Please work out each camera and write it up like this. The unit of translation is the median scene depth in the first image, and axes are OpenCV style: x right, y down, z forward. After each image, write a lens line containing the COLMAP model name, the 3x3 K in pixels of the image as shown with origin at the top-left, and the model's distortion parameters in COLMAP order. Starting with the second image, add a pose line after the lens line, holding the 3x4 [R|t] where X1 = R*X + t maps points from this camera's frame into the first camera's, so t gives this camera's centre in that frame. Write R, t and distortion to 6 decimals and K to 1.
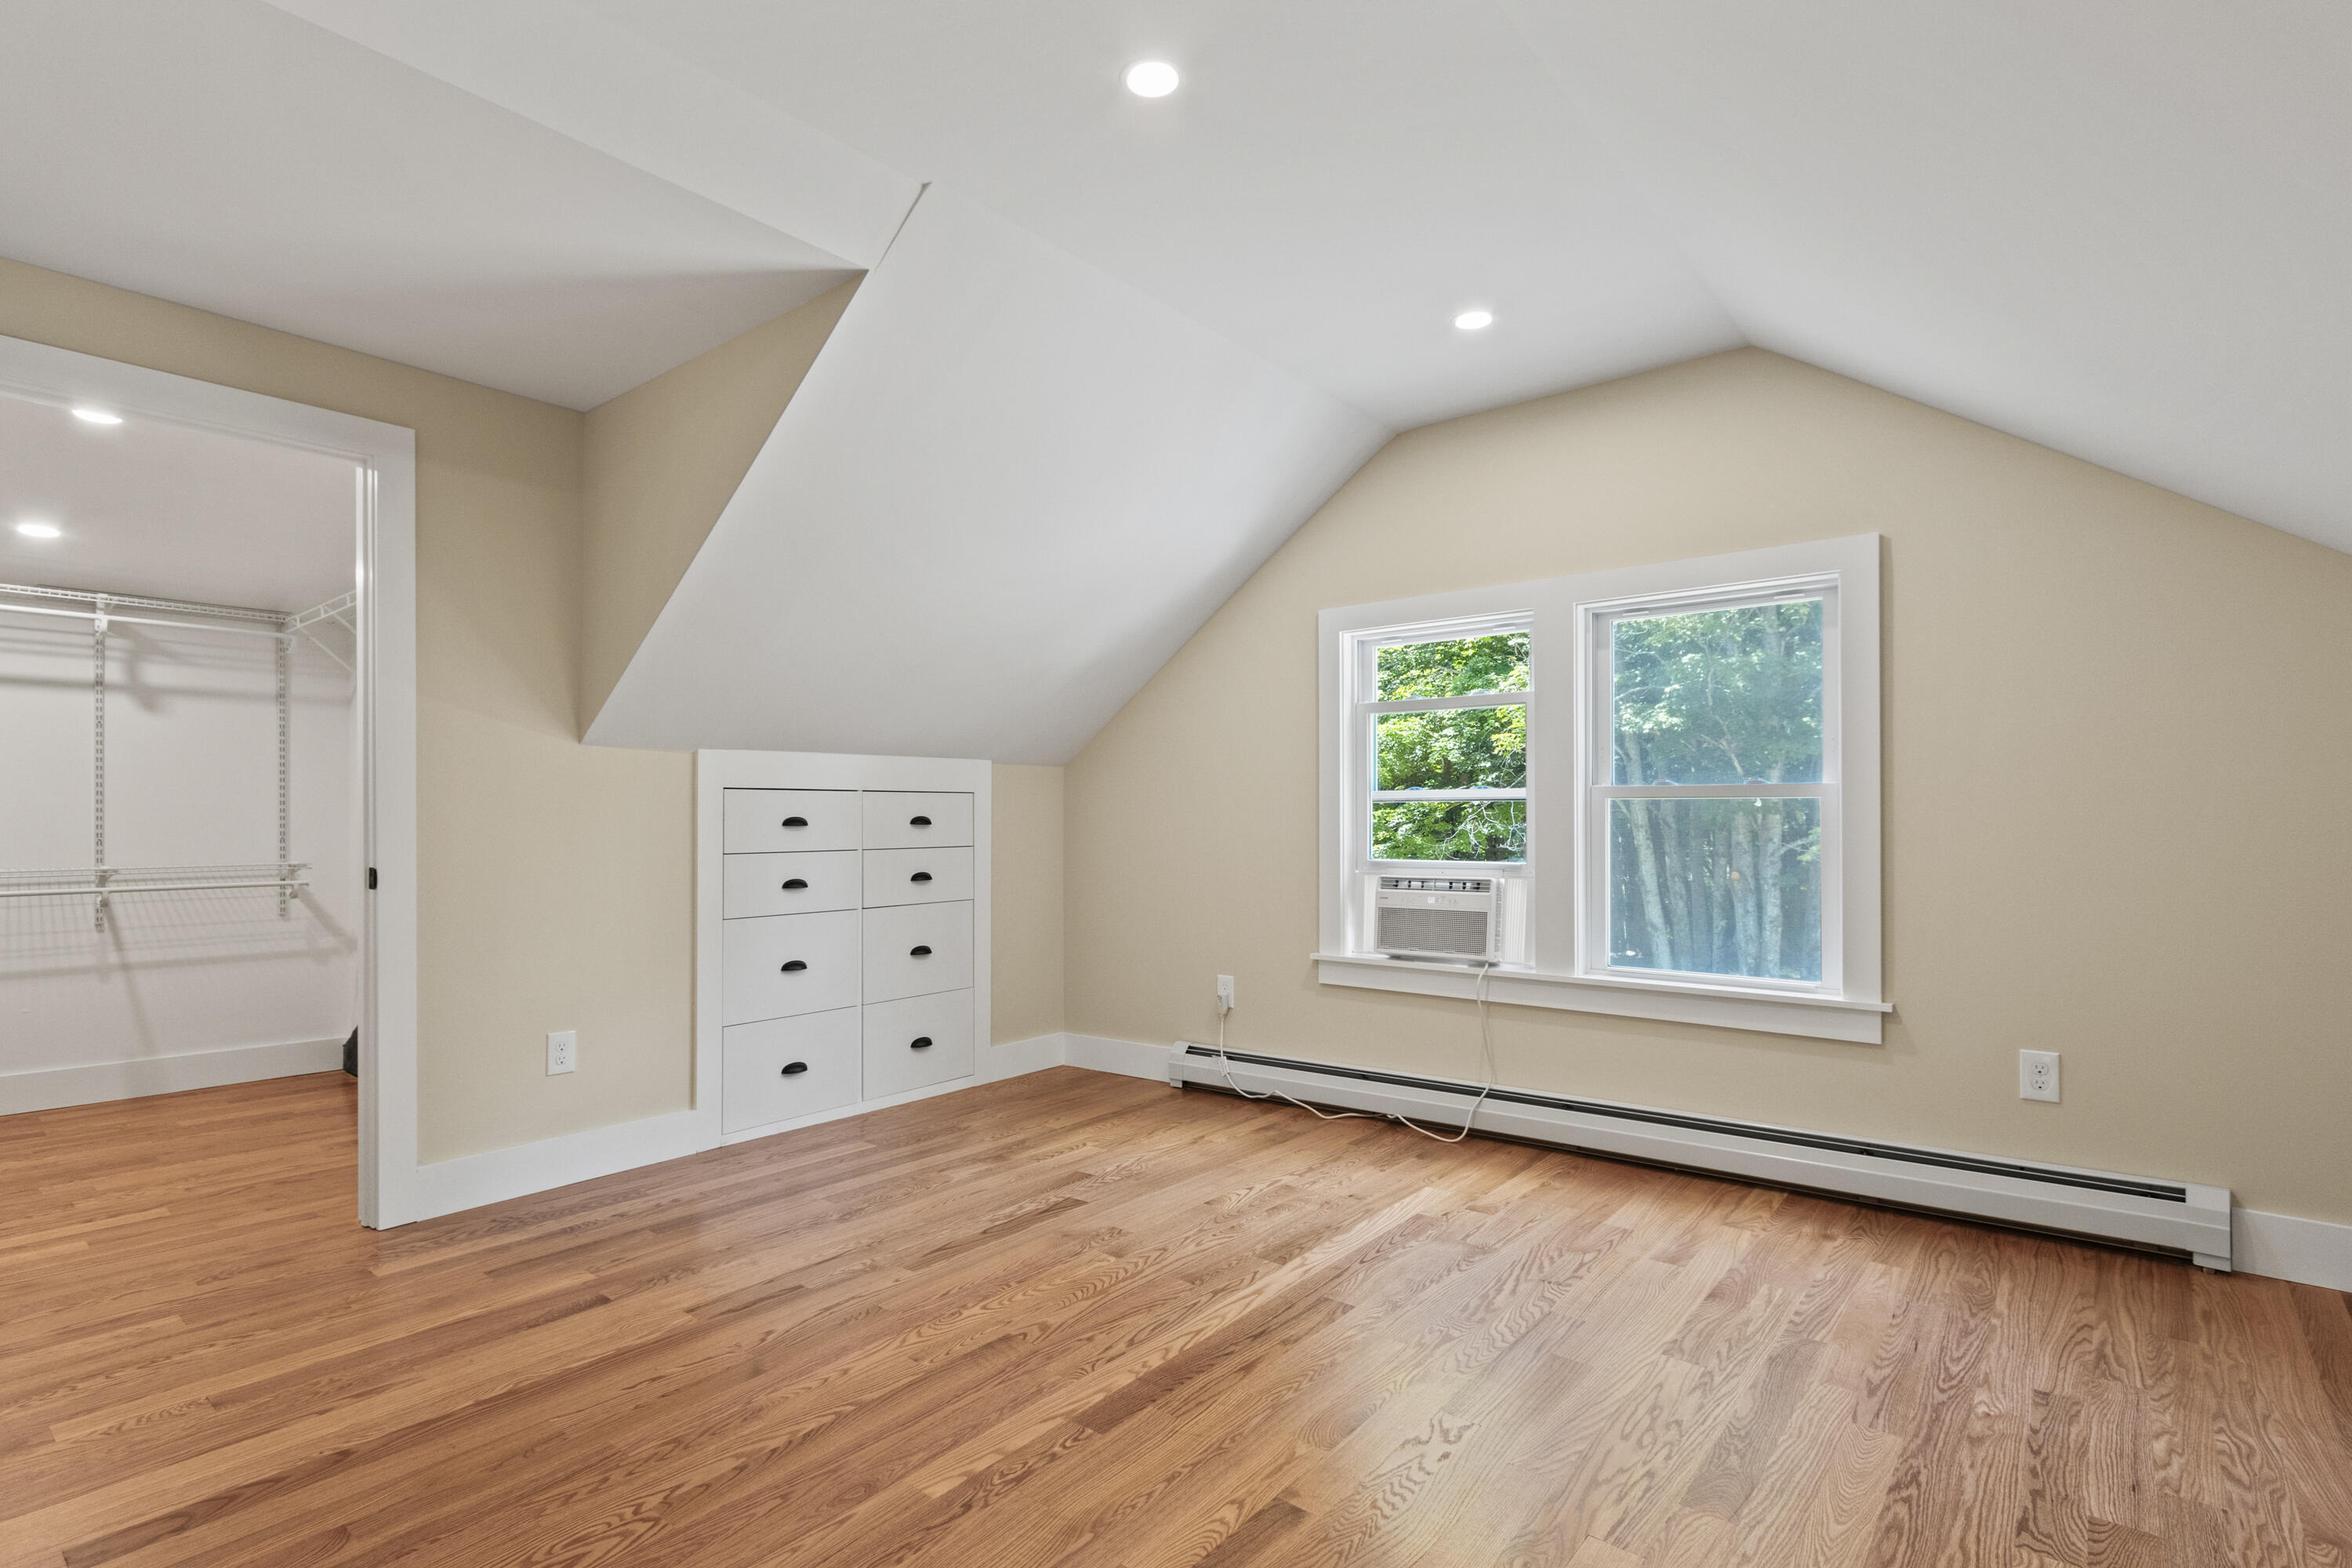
lens RADIAL K [[1121.3, 0, 1188.3], [0, 1121.3, 797.9], [0, 0, 1]] dist [0.001839, -0.000699]
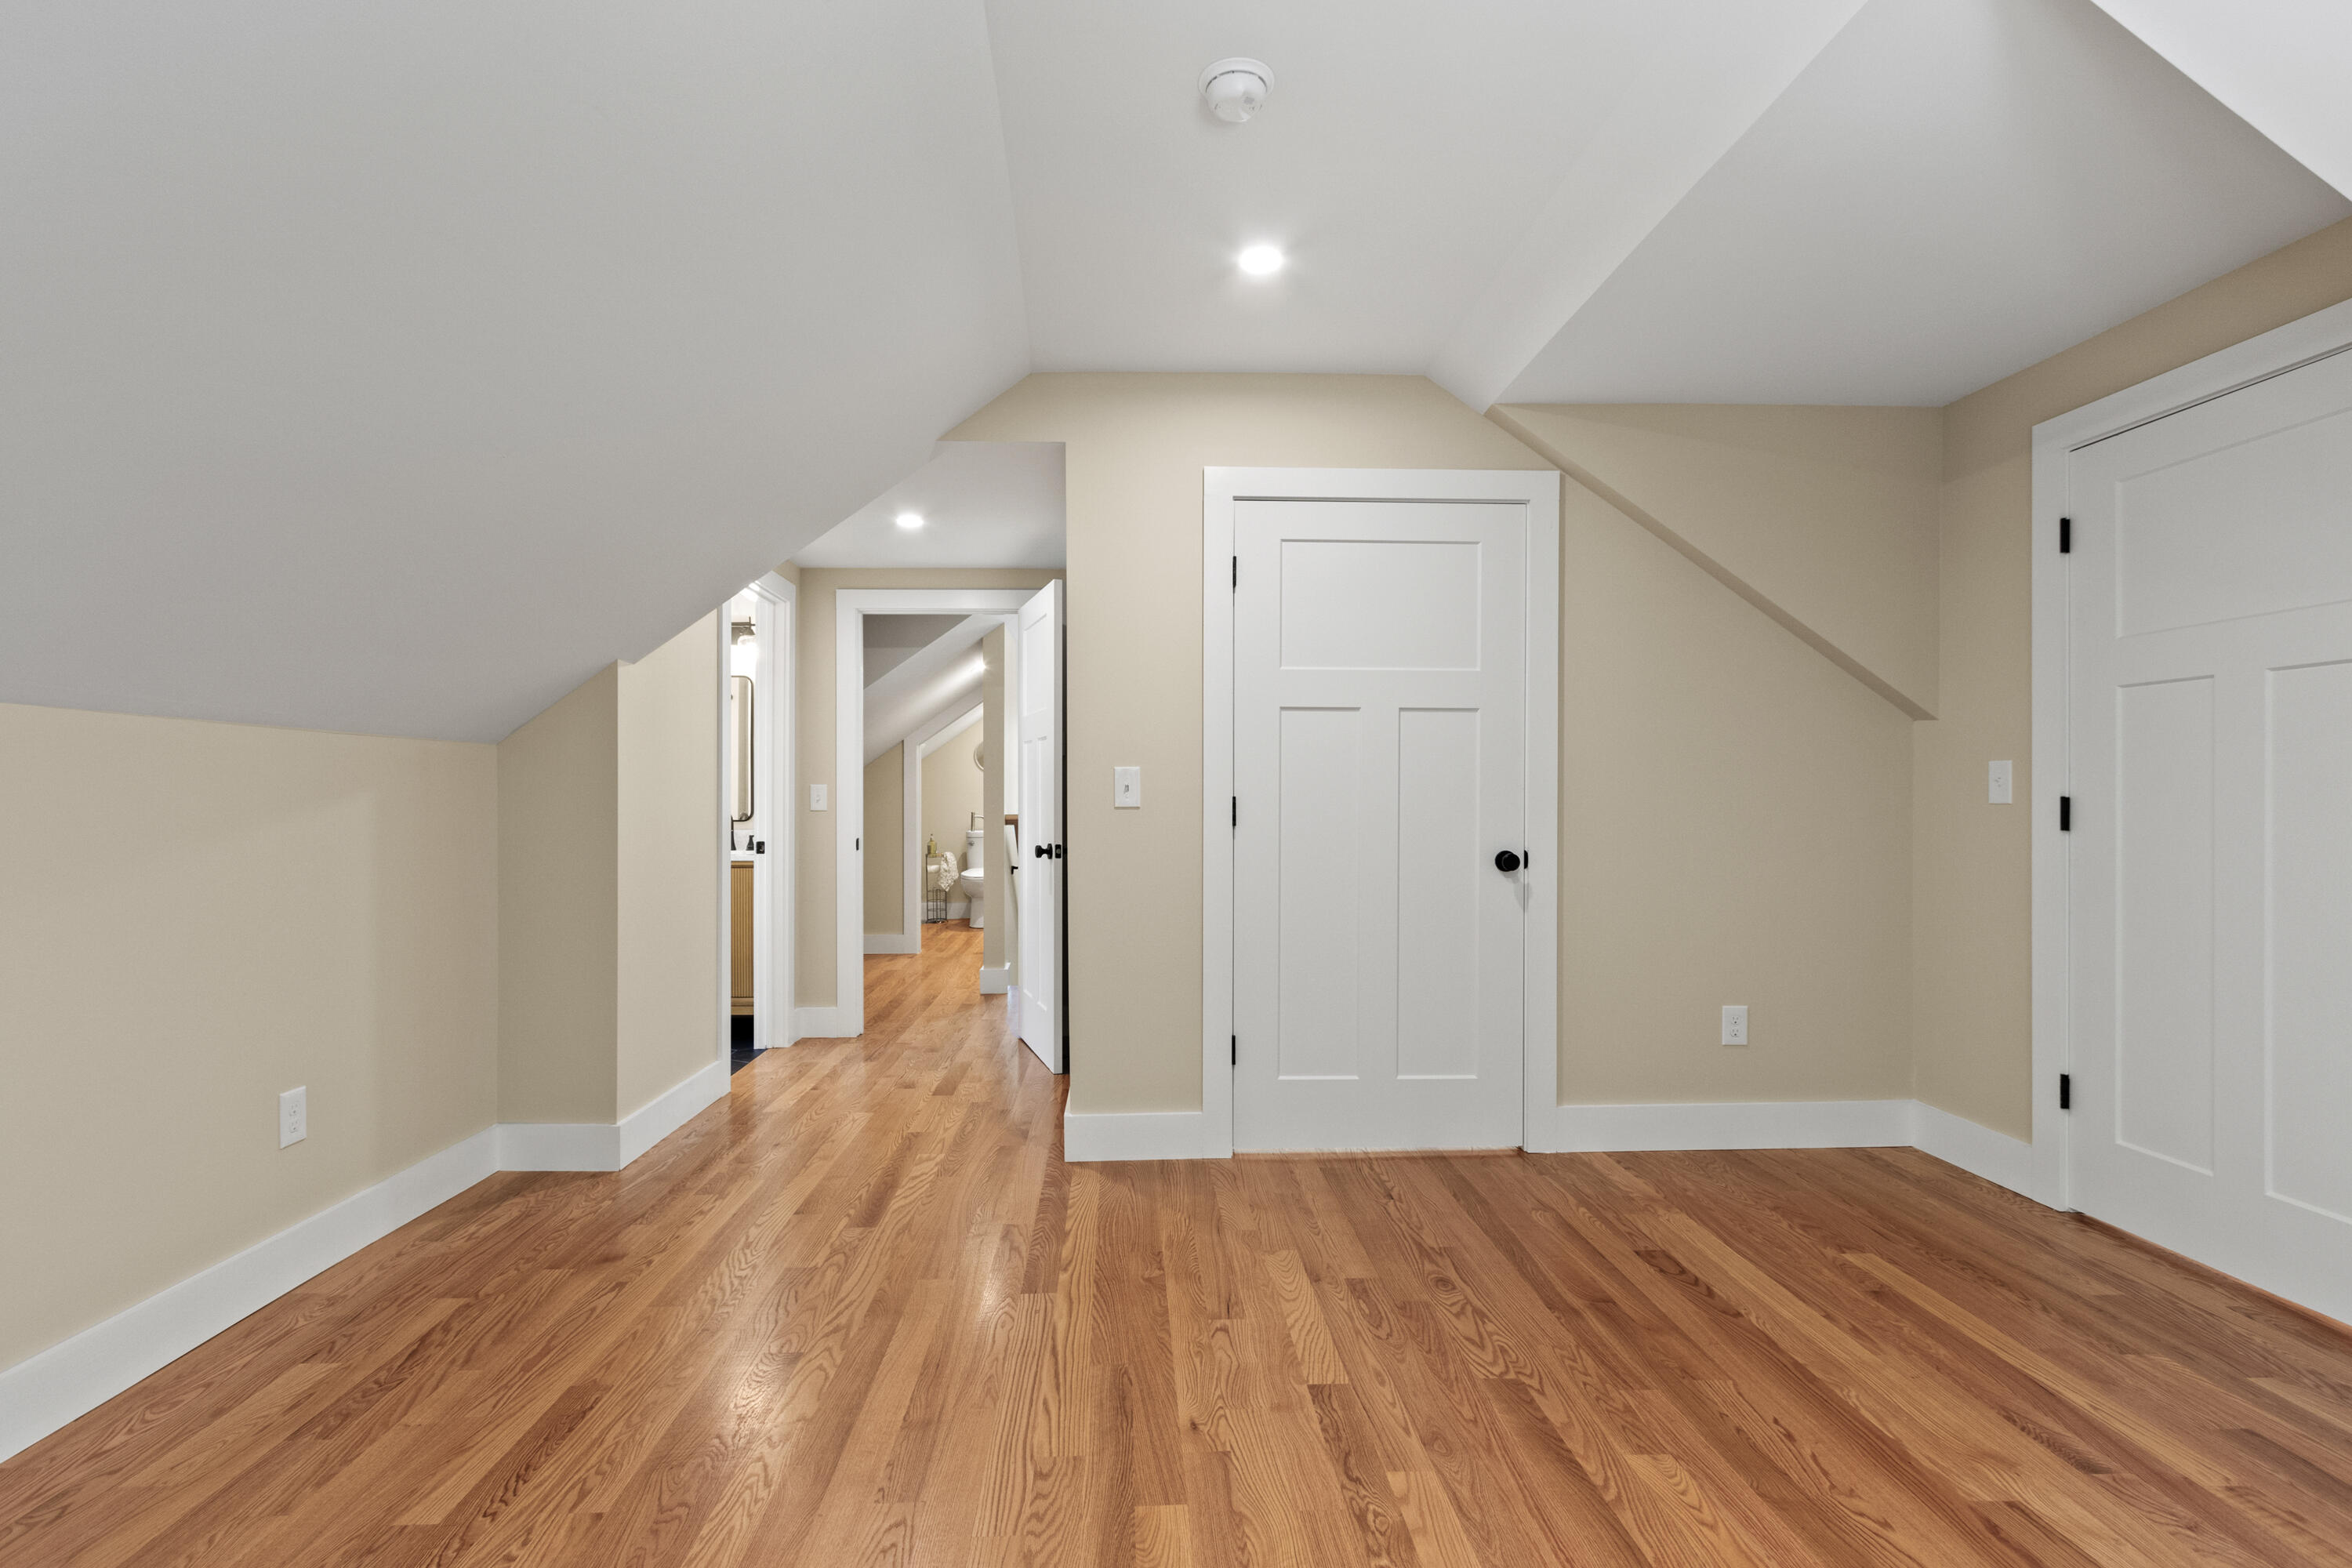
lens RADIAL K [[1121.3, 0, 1186.9], [0, 1121.3, 797.9], [0, 0, 1]] dist [0.001839, -0.000699]
pose [[-0.748822, 0.003682, -0.662761, 0.517542], [0.016670, 0.999773, -0.013280, -0.002149], [0.662561, -0.020993, -0.748713, 1.413722]]
